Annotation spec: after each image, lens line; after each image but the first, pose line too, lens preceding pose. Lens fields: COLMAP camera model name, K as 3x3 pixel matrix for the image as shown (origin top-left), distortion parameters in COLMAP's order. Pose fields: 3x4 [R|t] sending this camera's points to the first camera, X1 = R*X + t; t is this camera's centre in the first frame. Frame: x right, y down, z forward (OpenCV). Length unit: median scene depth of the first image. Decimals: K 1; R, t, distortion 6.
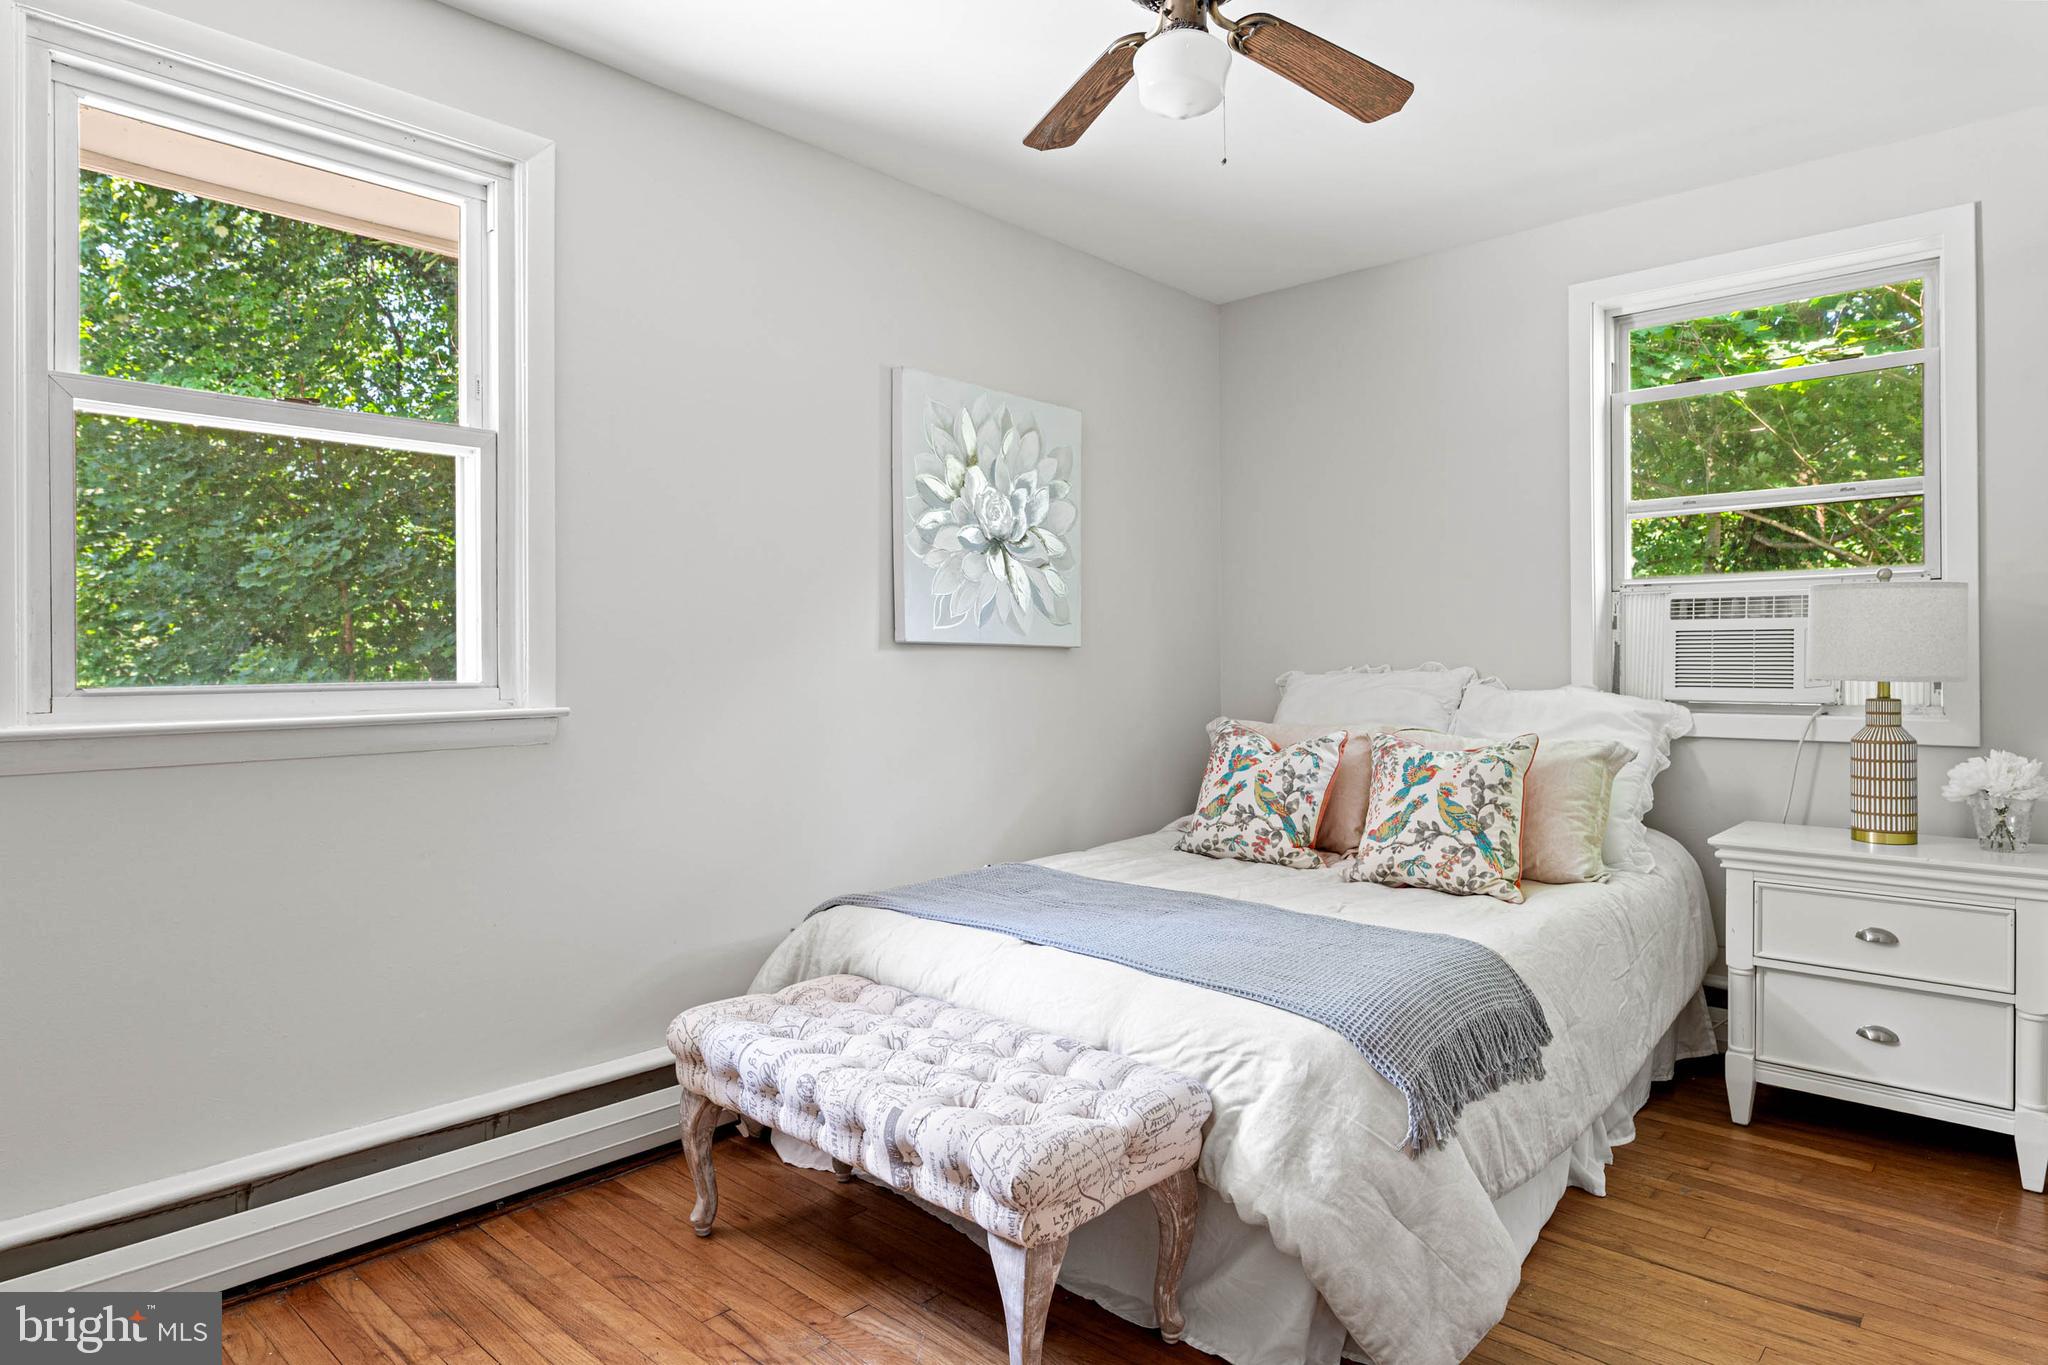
lens RADIAL K [[1173.3, 0, 1044.6], [0, 1173.3, 664.6], [0, 0, 1]] dist [0.001099, -0.001229]
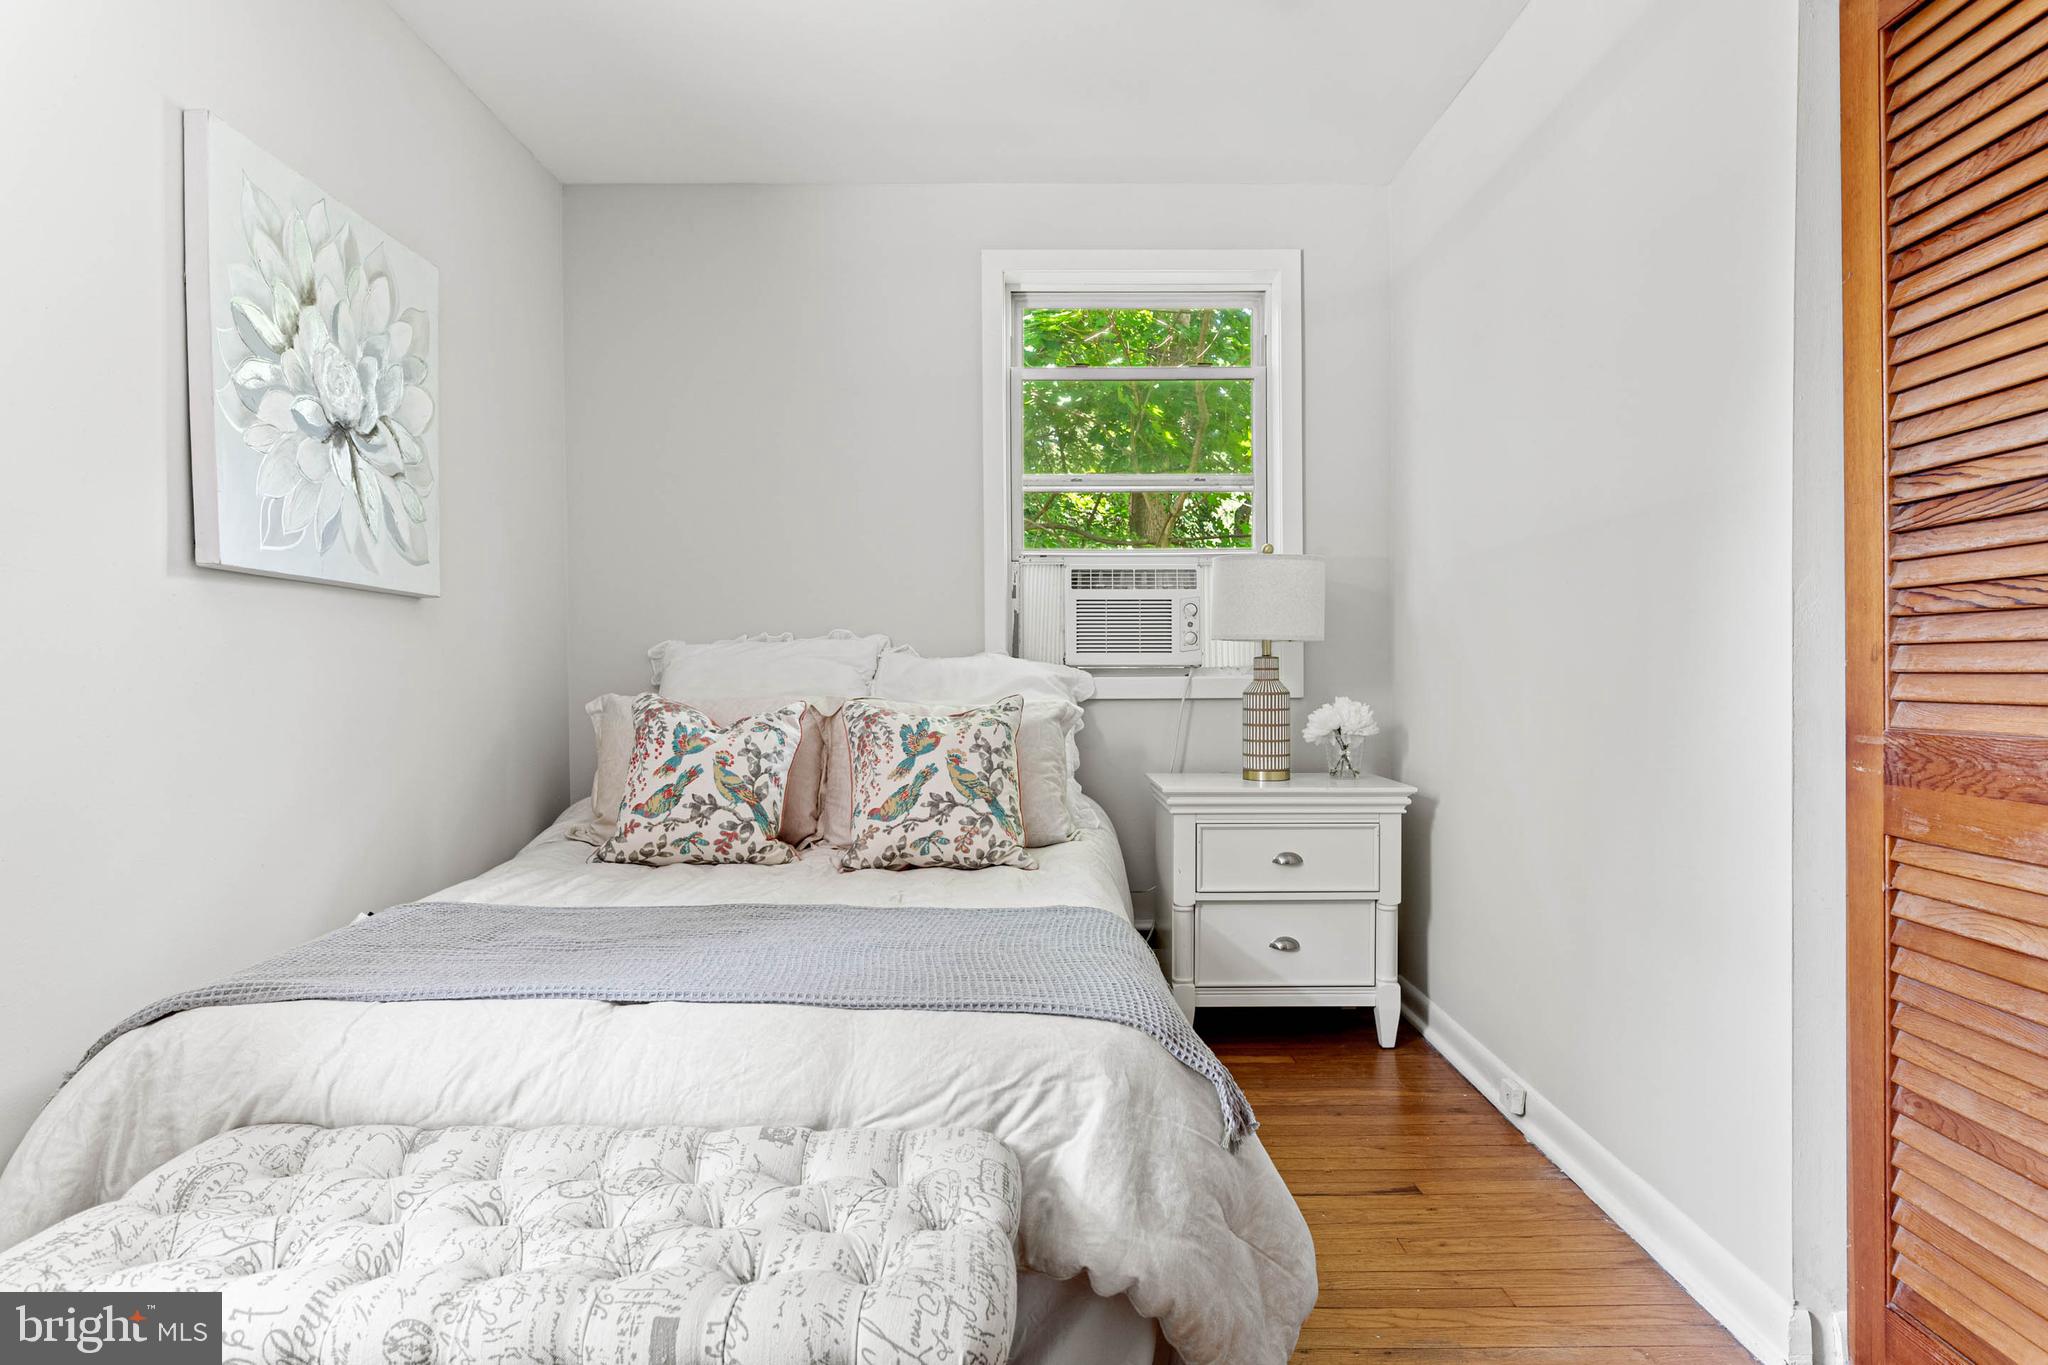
lens RADIAL K [[1173.3, 0, 1021.7], [0, 1173.3, 676.5], [0, 0, 1]] dist [0.001099, -0.001229]
pose [[0.741244, -0.006831, 0.671201, -0.242091], [0.005216, 0.999977, 0.004417, 0.041765], [-0.671216, 0.000227, 0.741262, 0.296165]]
